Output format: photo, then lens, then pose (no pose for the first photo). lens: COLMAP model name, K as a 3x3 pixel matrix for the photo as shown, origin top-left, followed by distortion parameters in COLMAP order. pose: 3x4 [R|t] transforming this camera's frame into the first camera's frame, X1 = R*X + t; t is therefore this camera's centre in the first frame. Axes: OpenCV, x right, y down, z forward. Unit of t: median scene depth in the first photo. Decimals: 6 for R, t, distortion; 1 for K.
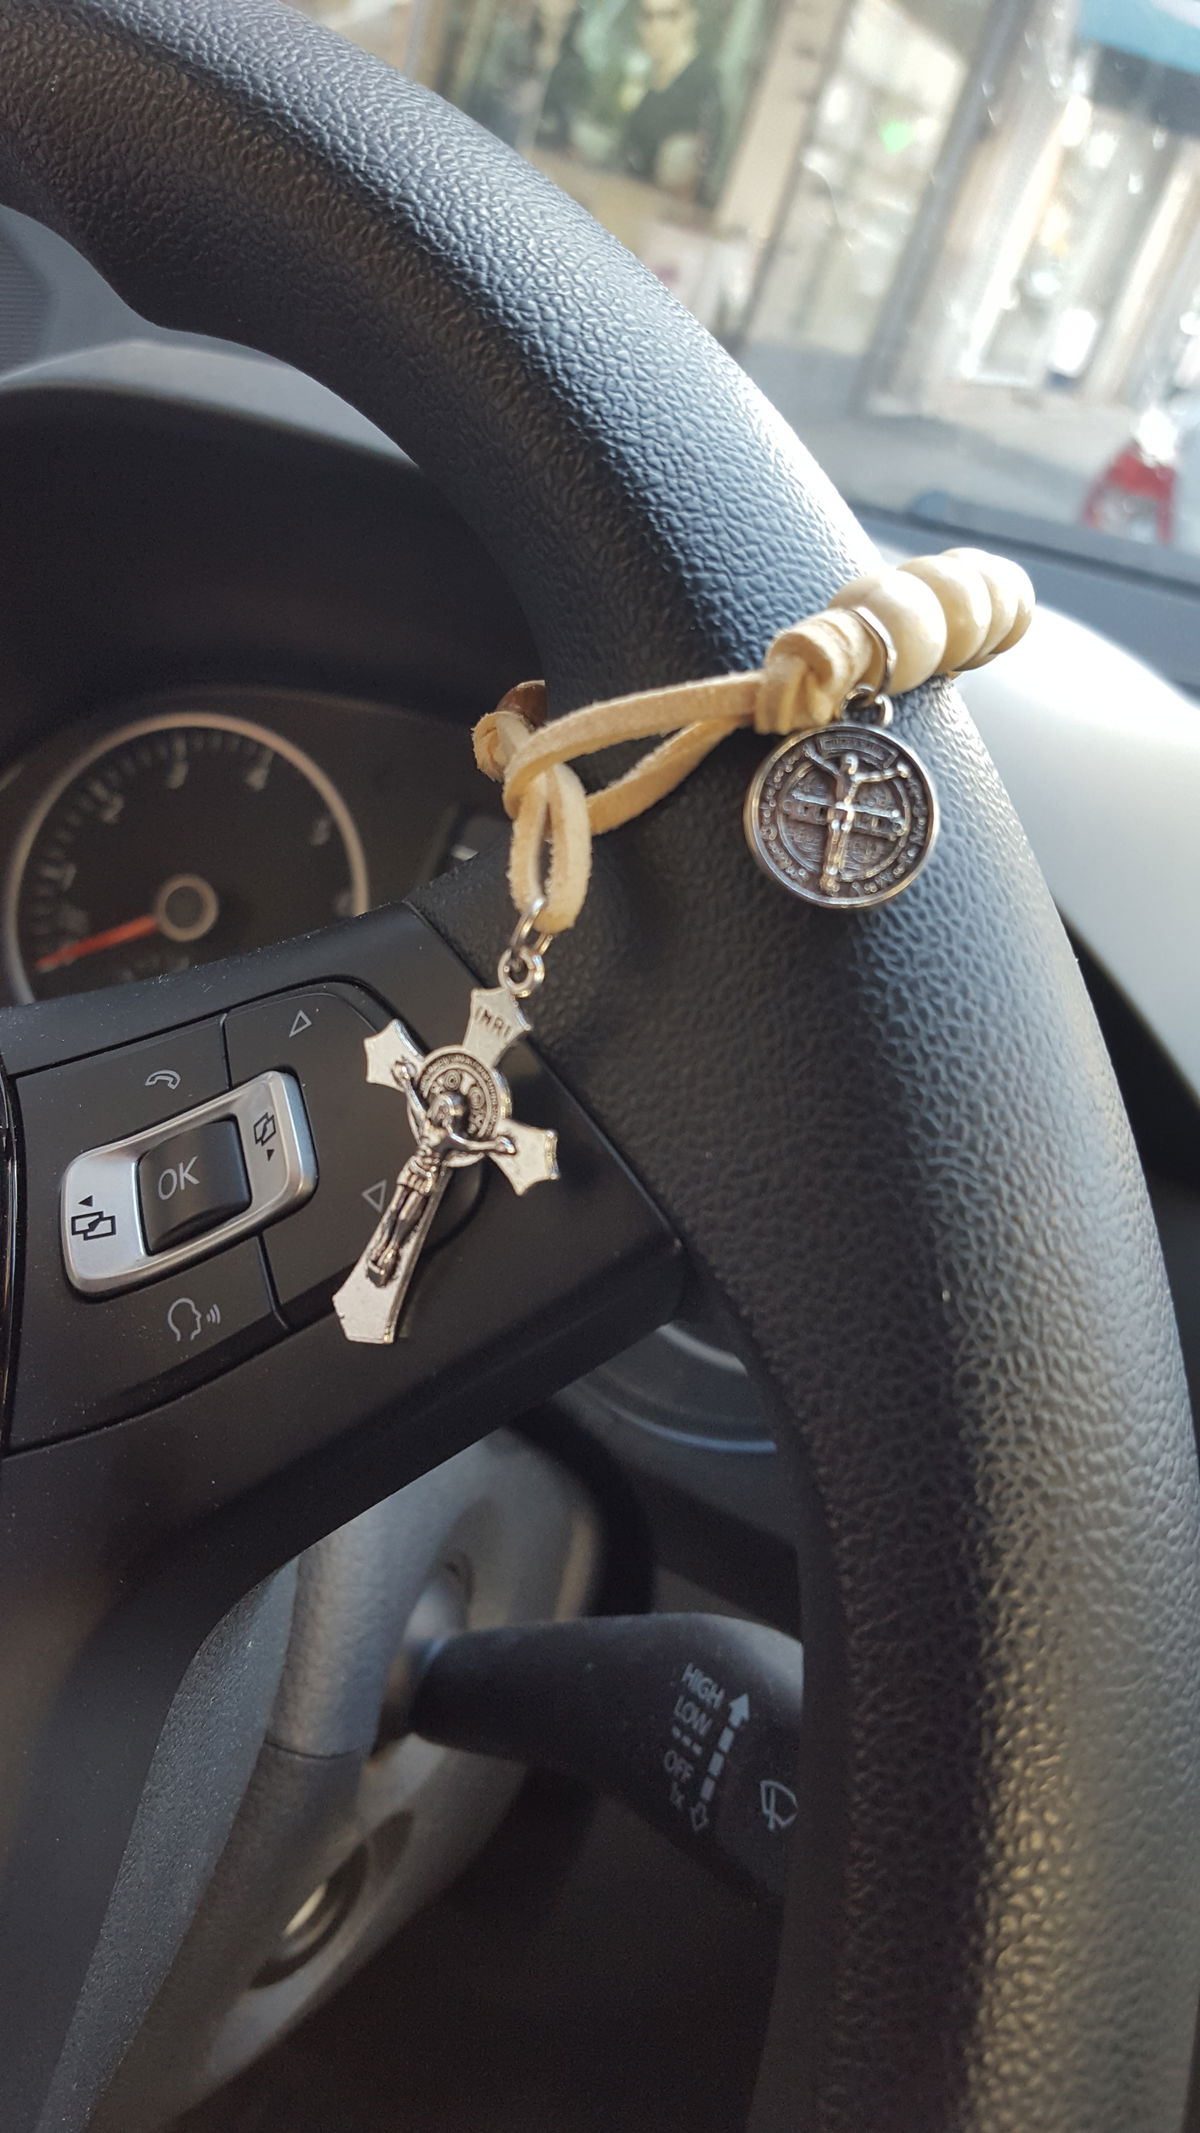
lens RADIAL K [[1752.0, 0, 600.0], [0, 1752.0, 1066.5], [0, 0, 1]] dist [-0.095586, -0.005881]
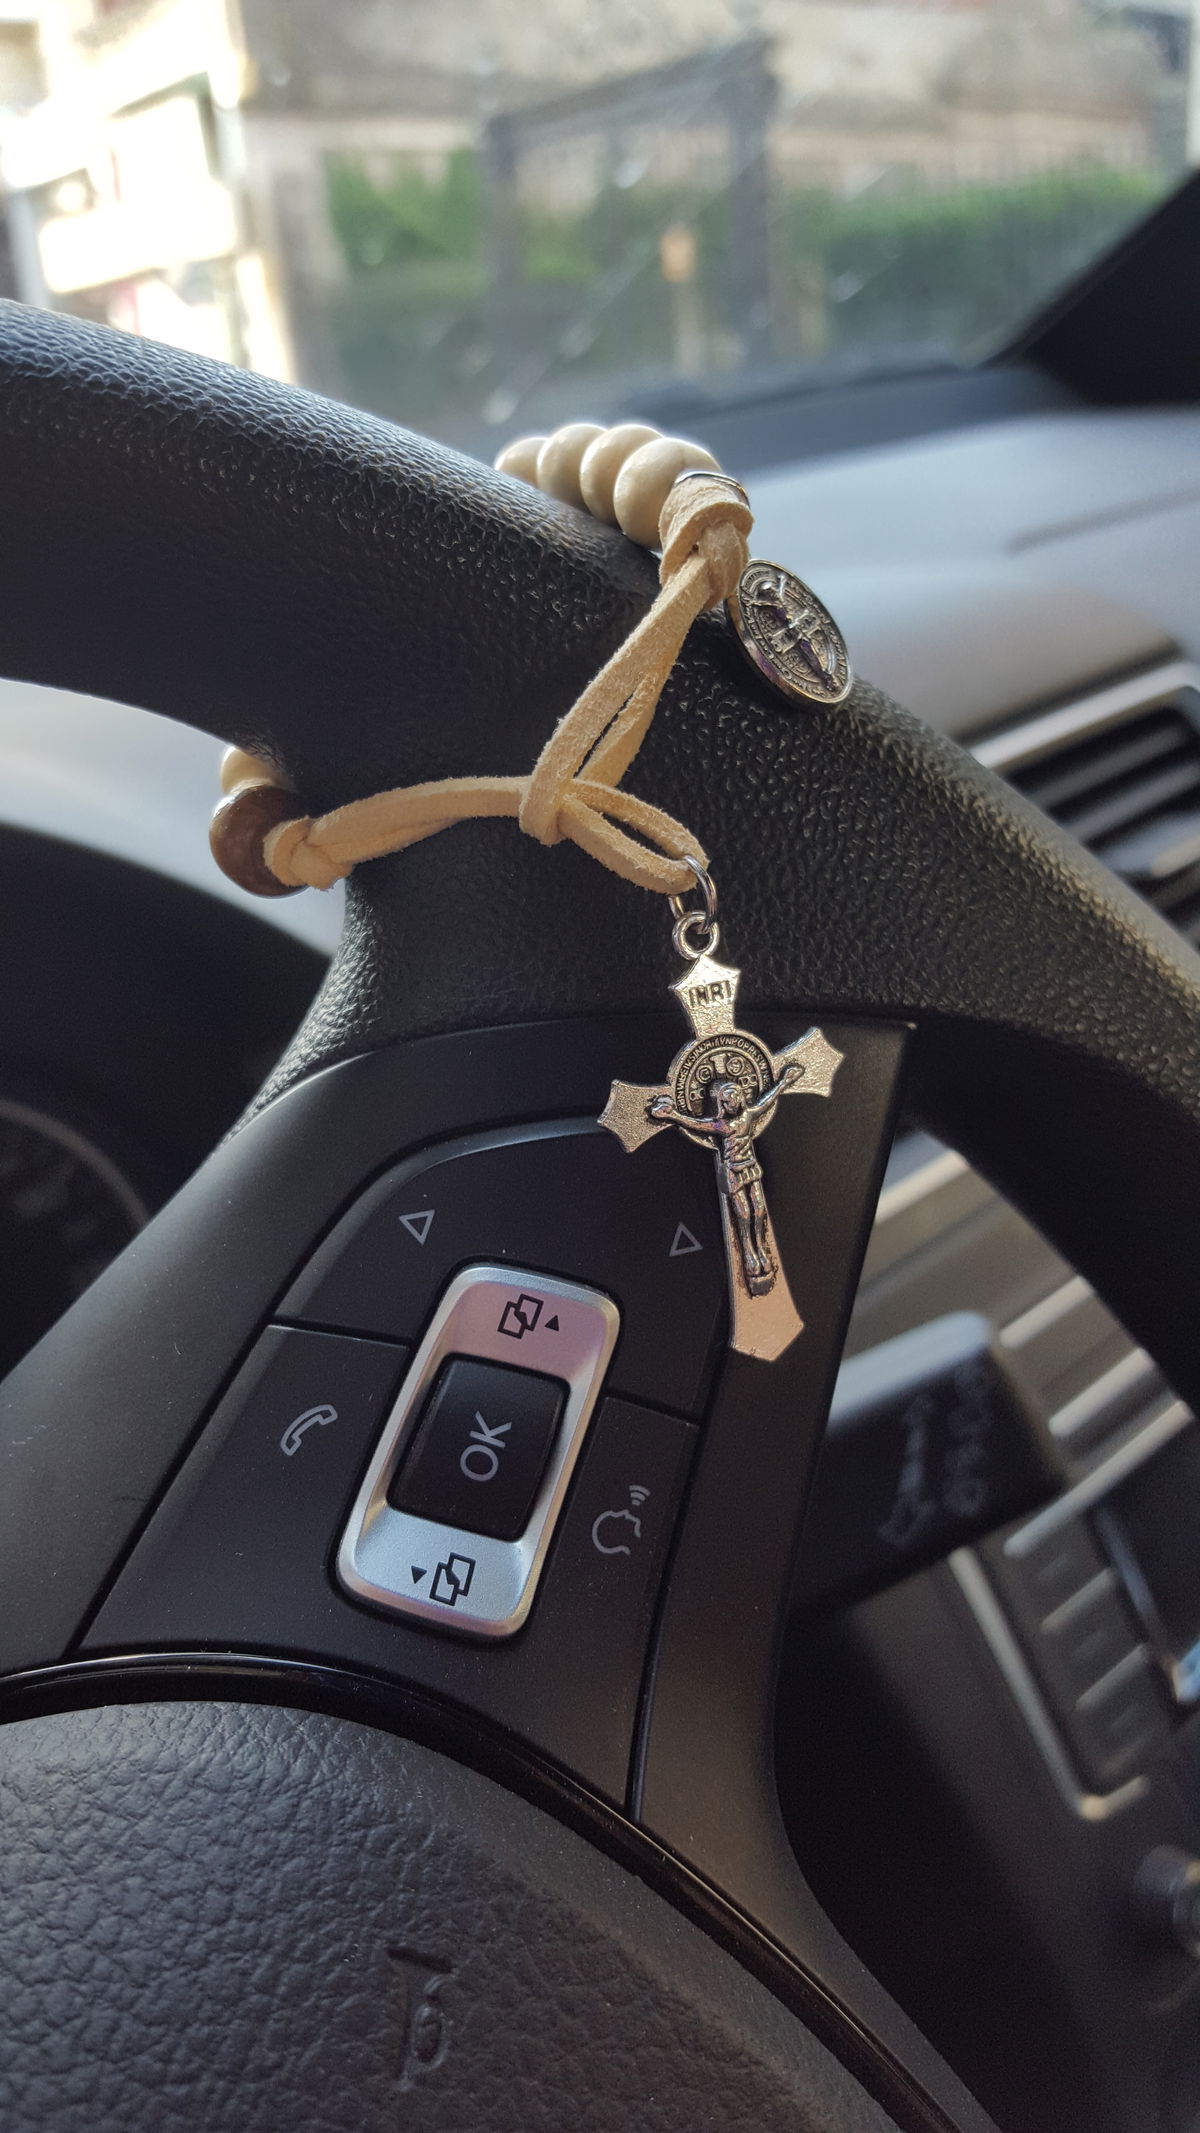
lens RADIAL K [[1752.0, 0, 600.0], [0, 1752.0, 1066.5], [0, 0, 1]] dist [-0.095586, -0.005881]
pose [[0.361560, -0.610863, 0.704358, -0.805465], [0.601087, 0.730228, 0.324750, -0.353781], [-0.712719, 0.305964, 0.631203, 0.431969]]
